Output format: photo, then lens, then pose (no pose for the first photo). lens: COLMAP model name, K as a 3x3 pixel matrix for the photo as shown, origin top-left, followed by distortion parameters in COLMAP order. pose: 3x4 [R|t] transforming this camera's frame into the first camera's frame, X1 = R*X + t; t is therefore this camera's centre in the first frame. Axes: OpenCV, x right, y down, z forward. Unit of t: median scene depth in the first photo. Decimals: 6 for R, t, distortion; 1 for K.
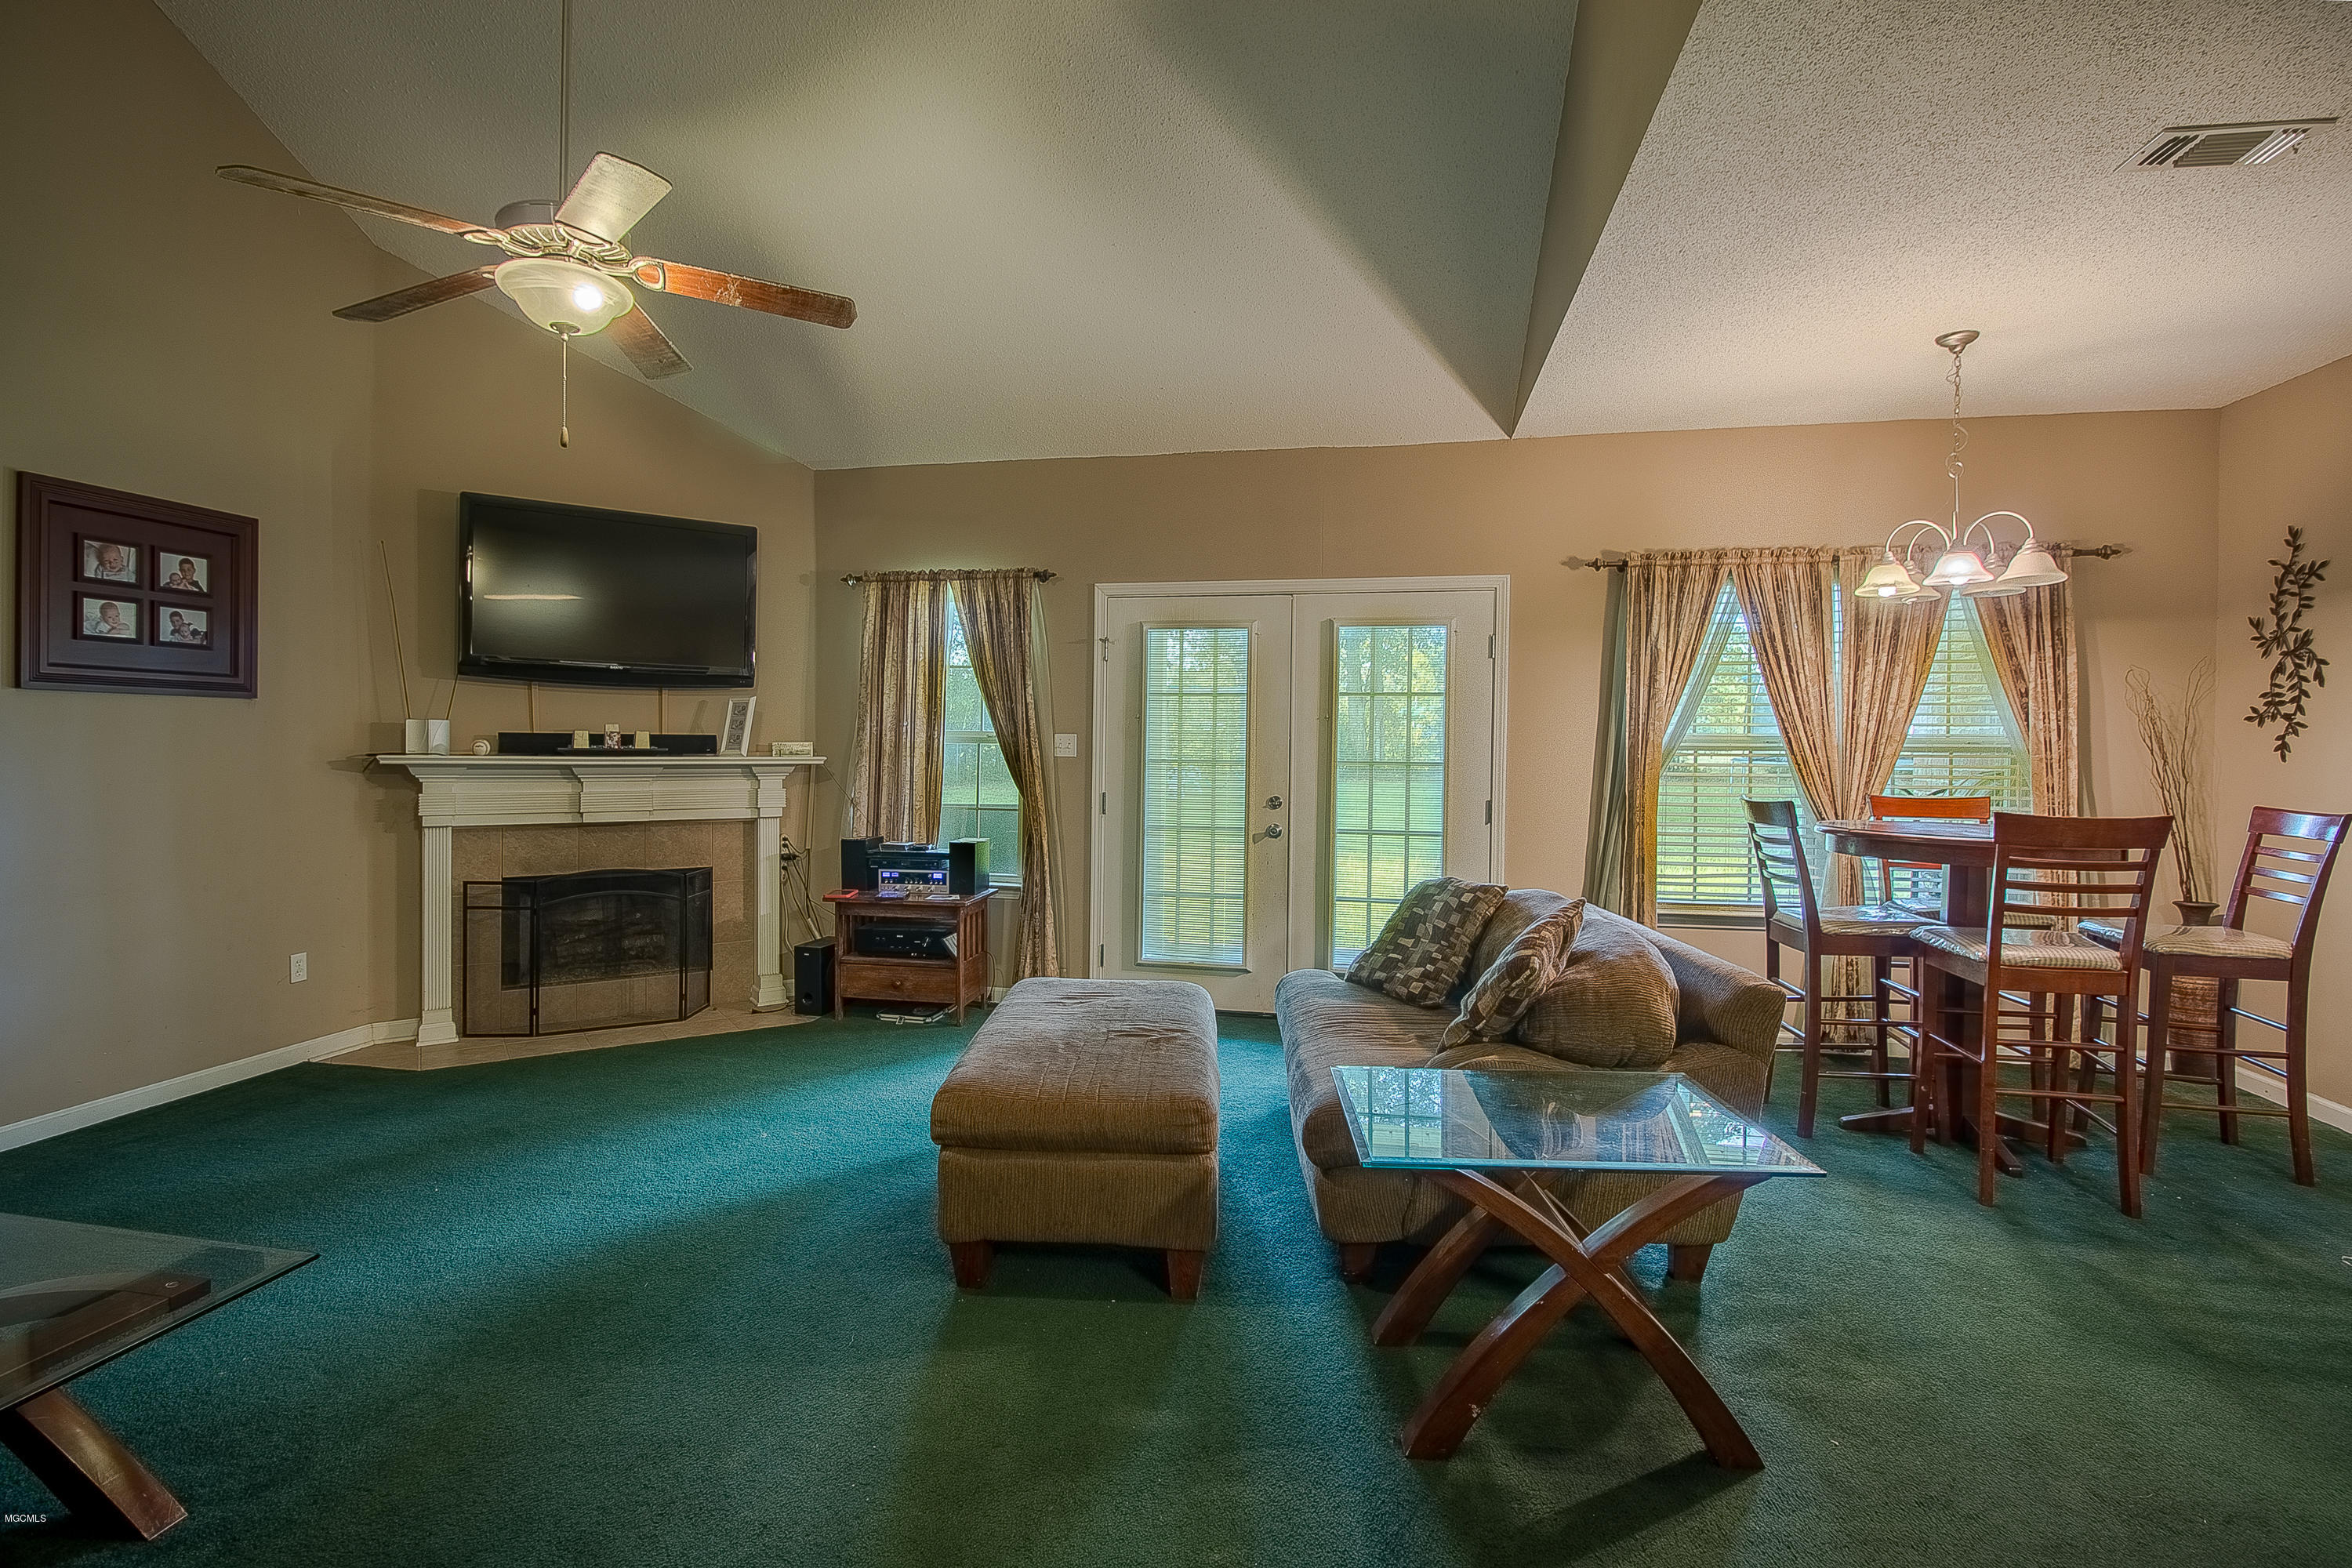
lens RADIAL K [[1147.4, 0, 1151.7], [0, 1147.4, 771.0], [0, 0, 1]] dist [0.013797, -0.001210]
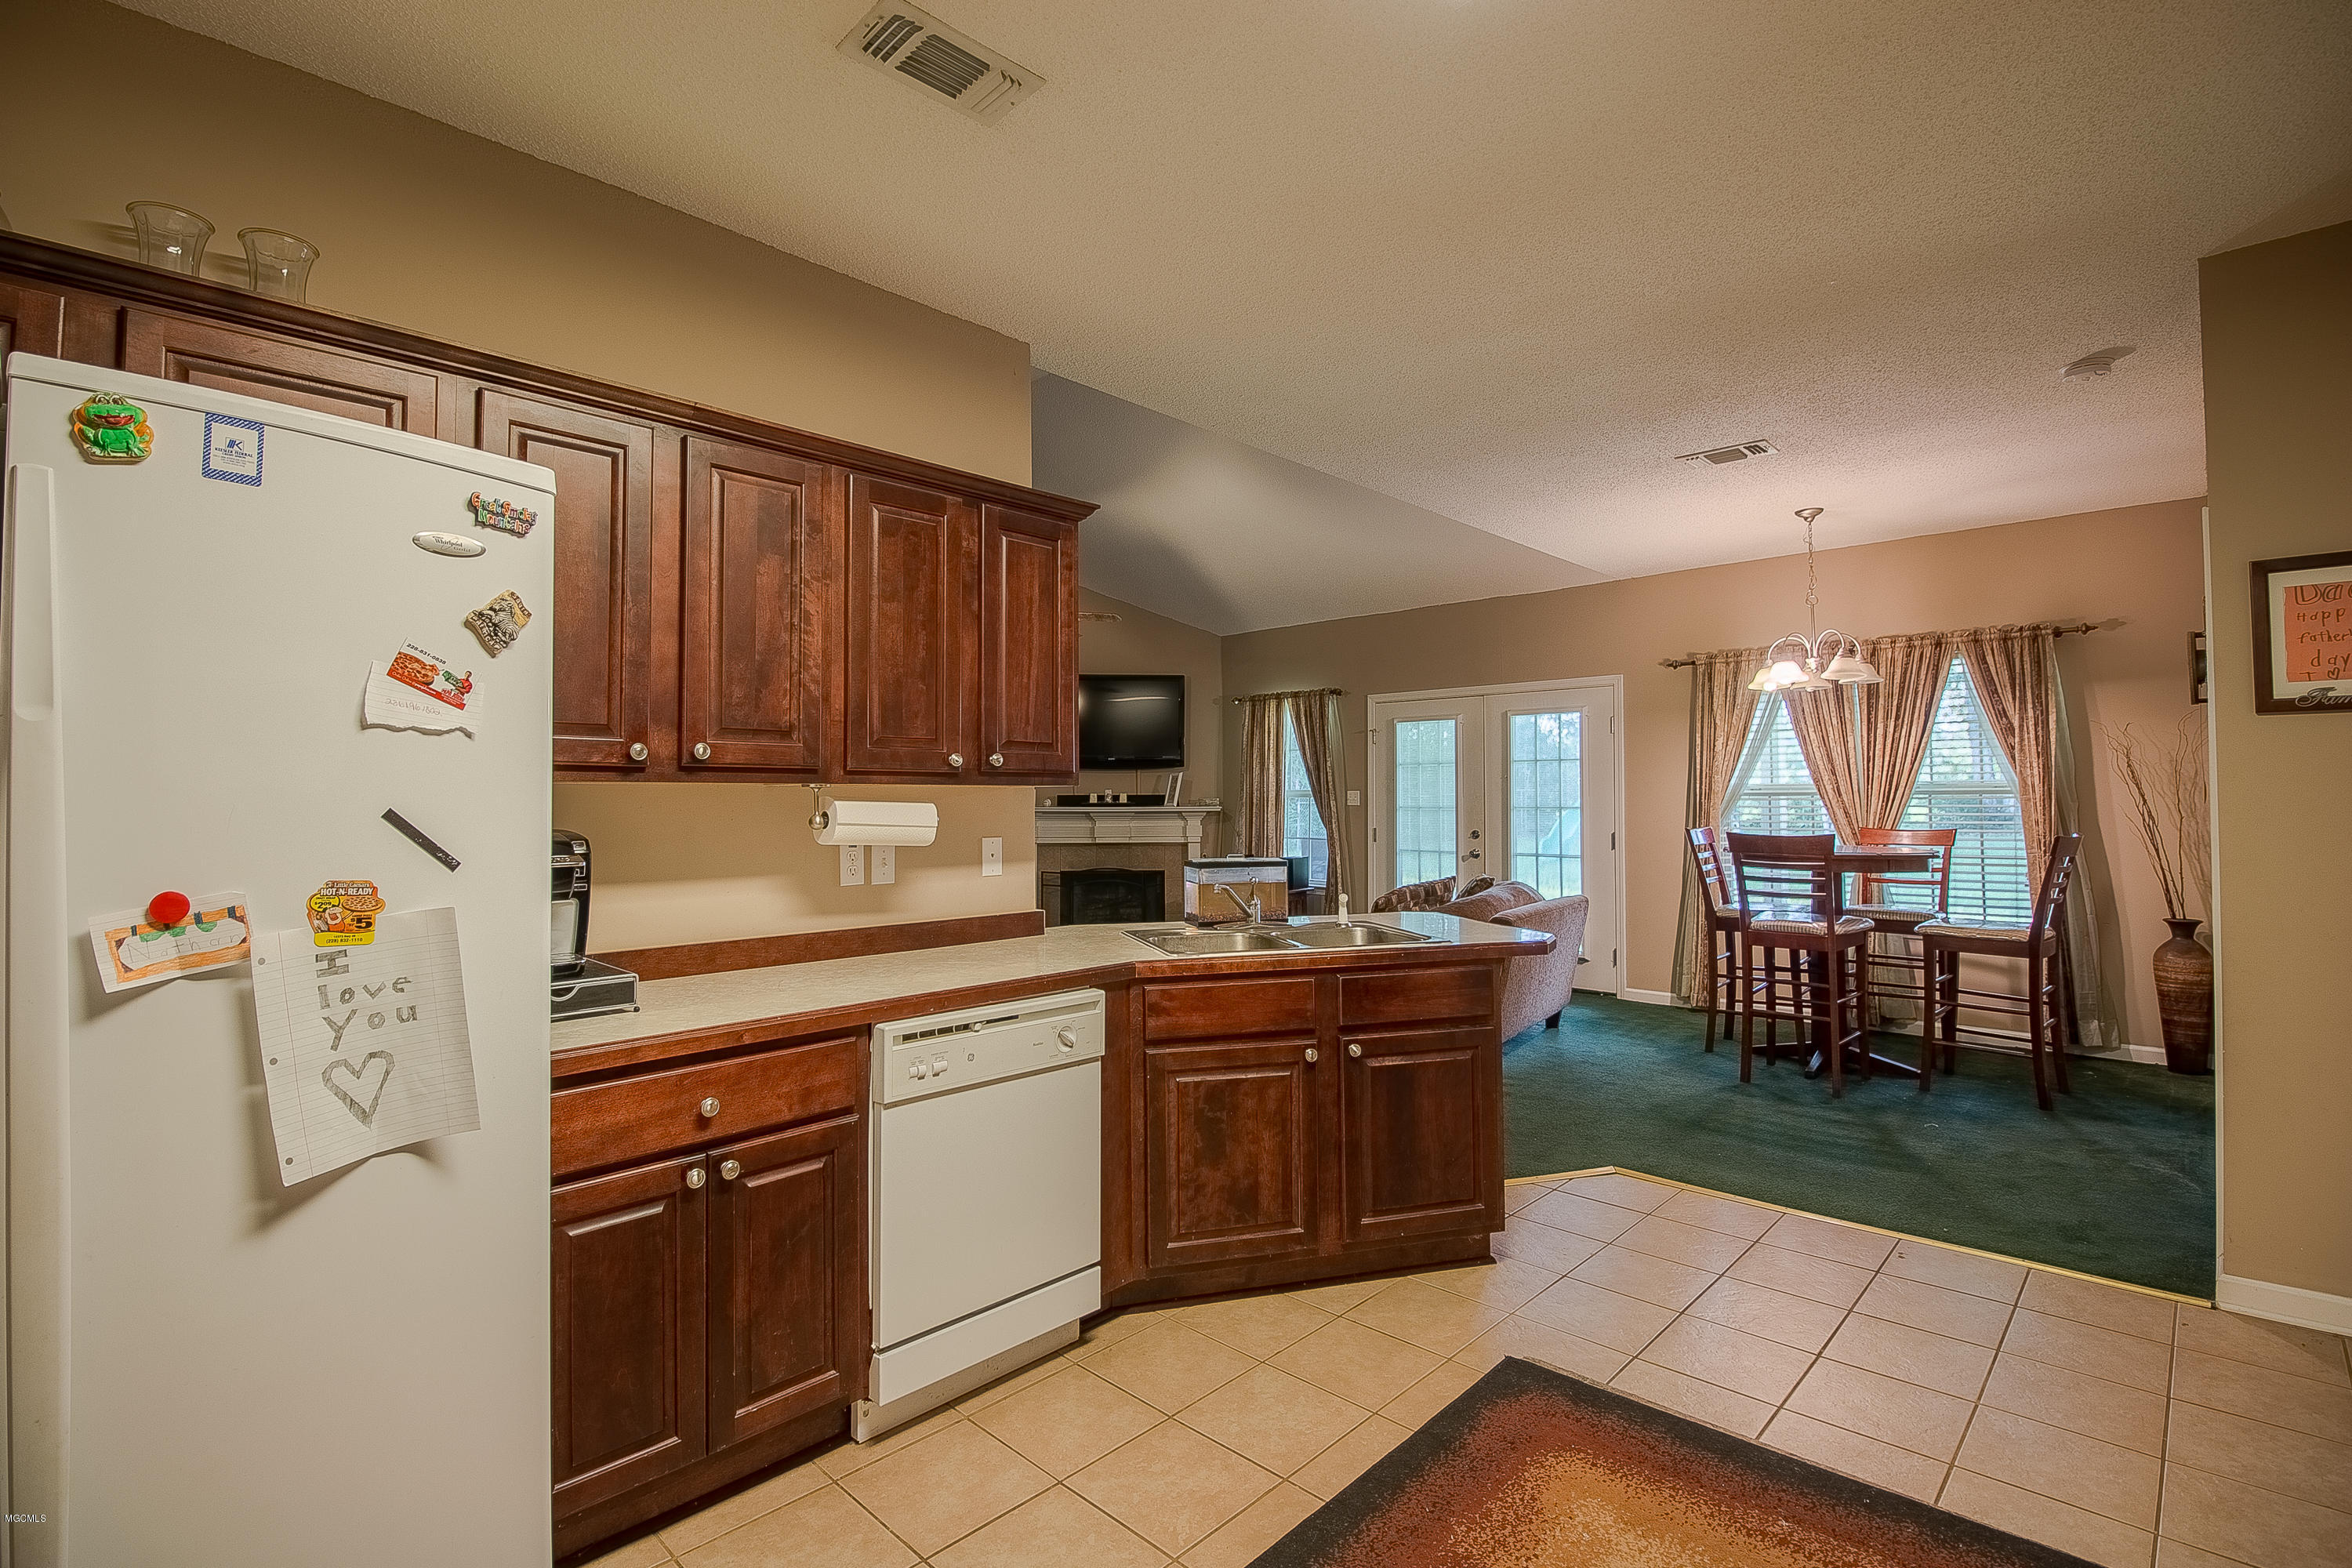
lens RADIAL K [[1094.3, 0, 1130.4], [0, 1094.3, 774.6], [0, 0, 1]] dist [0.002237, 0.000237]
pose [[0.830896, -0.024778, -0.555876, 0.531397], [-0.001664, 0.998893, -0.047012, 0.017447], [0.556426, 0.039988, 0.829935, -0.437907]]
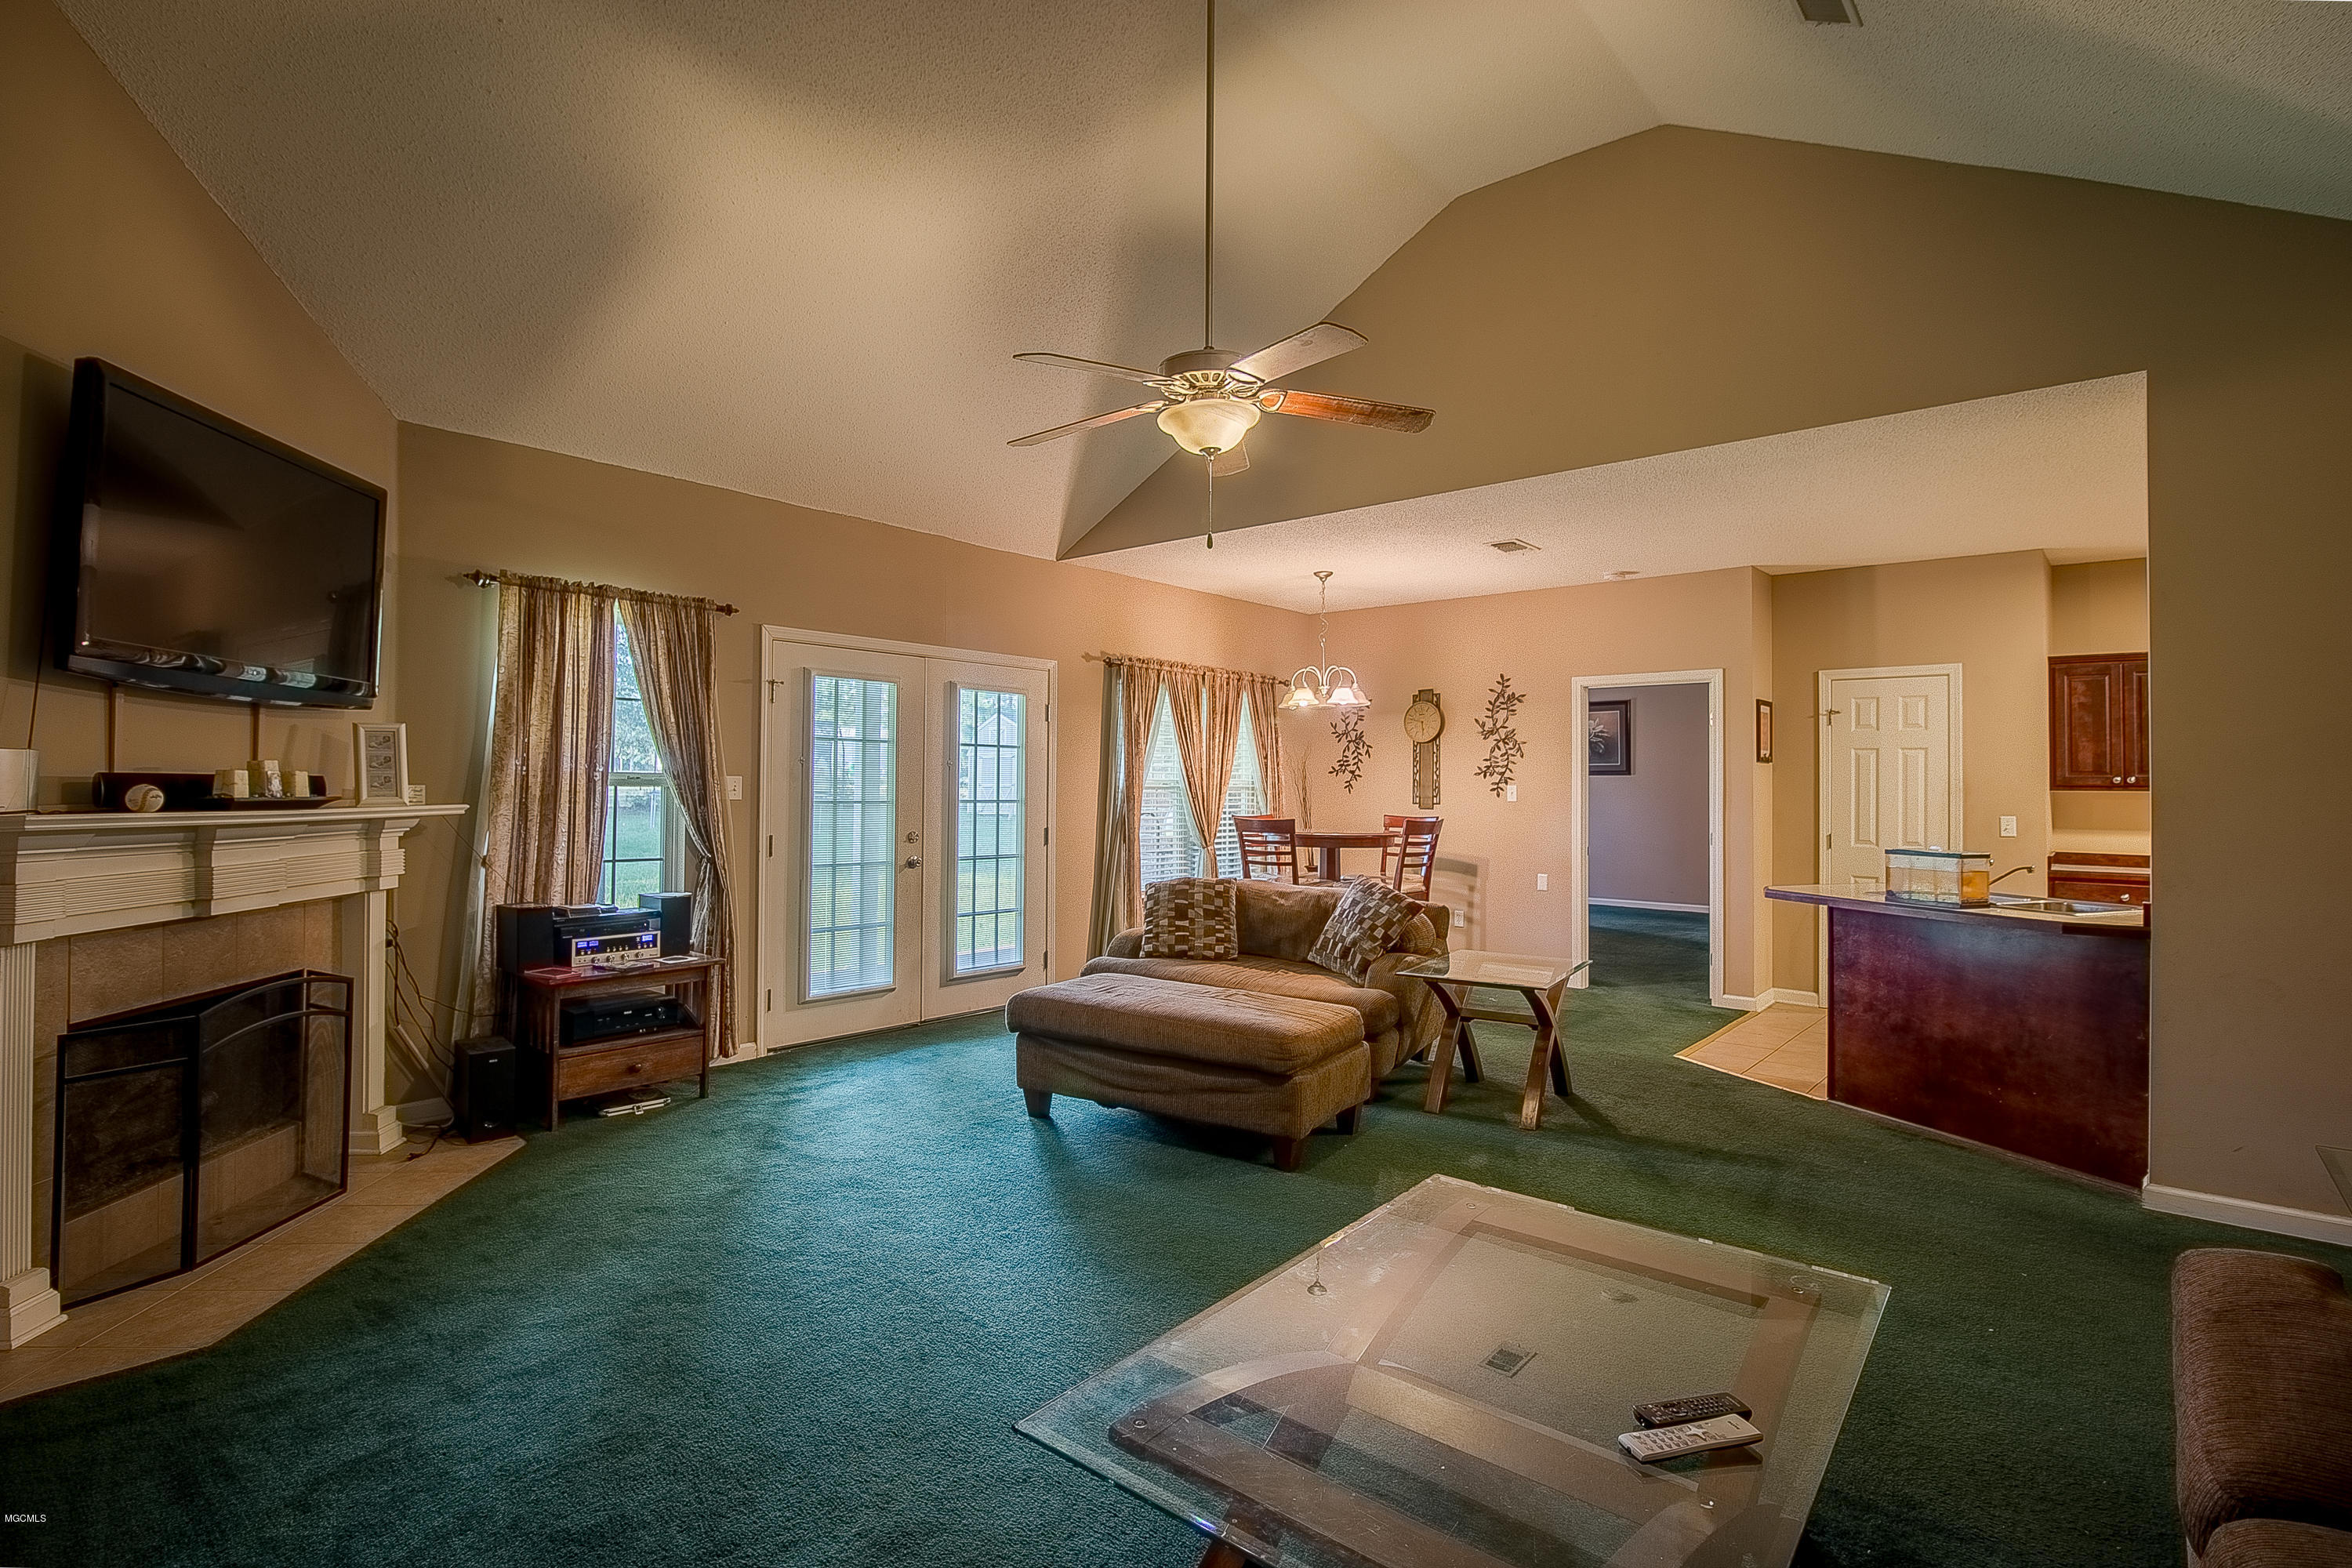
lens RADIAL K [[1147.4, 0, 1151.7], [0, 1147.4, 771.0], [0, 0, 1]] dist [0.013797, -0.001210]
pose [[0.486334, 0.006673, 0.873748, -0.781565], [0.018479, 0.999669, -0.017920, -0.013325], [-0.873578, 0.024861, 0.486049, 0.236768]]
